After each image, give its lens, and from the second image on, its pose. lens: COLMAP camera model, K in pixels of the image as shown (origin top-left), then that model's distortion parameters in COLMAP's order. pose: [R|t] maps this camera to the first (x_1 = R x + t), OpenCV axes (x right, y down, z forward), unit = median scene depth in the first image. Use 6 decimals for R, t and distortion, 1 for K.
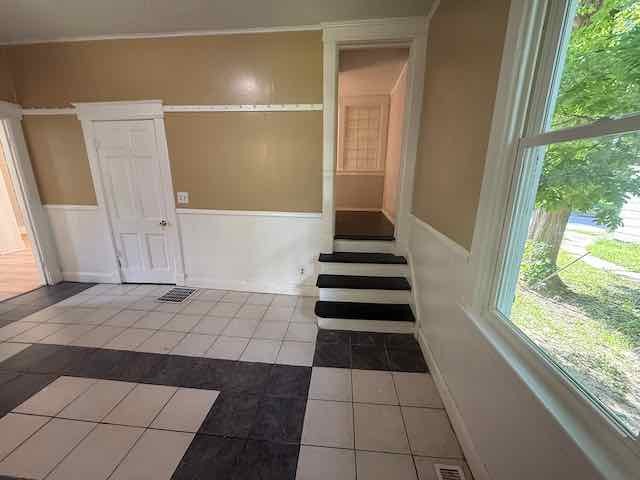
lens RADIAL K [[254.4, 0, 320.0], [0, 254.4, 240.0], [0, 0, 1]] dist [0.000114, -0.000215]
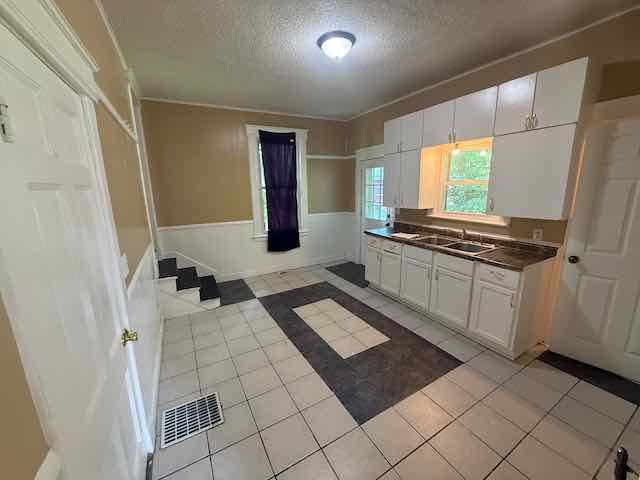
lens RADIAL K [[254.4, 0, 320.0], [0, 254.4, 240.0], [0, 0, 1]] dist [0.000114, -0.000215]
pose [[-0.582626, -0.164629, 0.795892, -1.766818], [0.219210, 0.911146, 0.348940, -0.458115], [-0.782620, 0.377769, -0.494769, 1.428322]]
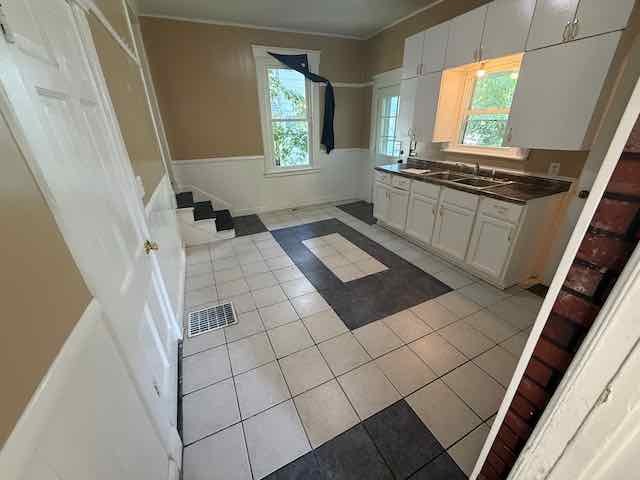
lens RADIAL K [[254.4, 0, 320.0], [0, 254.4, 240.0], [0, 0, 1]] dist [0.000114, -0.000215]
pose [[-0.522021, -0.350357, 0.777653, -1.861118], [0.229581, 0.820374, 0.523717, -0.409173], [-0.821454, 0.451925, -0.347817, 1.421670]]
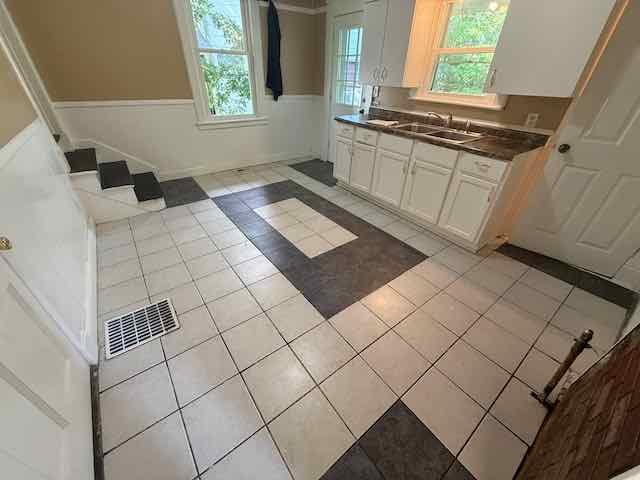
lens RADIAL K [[254.4, 0, 320.0], [0, 254.4, 240.0], [0, 0, 1]] dist [0.000114, -0.000215]
pose [[-0.680760, -0.422290, 0.598529, -1.639565], [0.154107, 0.716243, 0.680623, -0.322751], [-0.716112, 0.555578, -0.422511, 1.358776]]
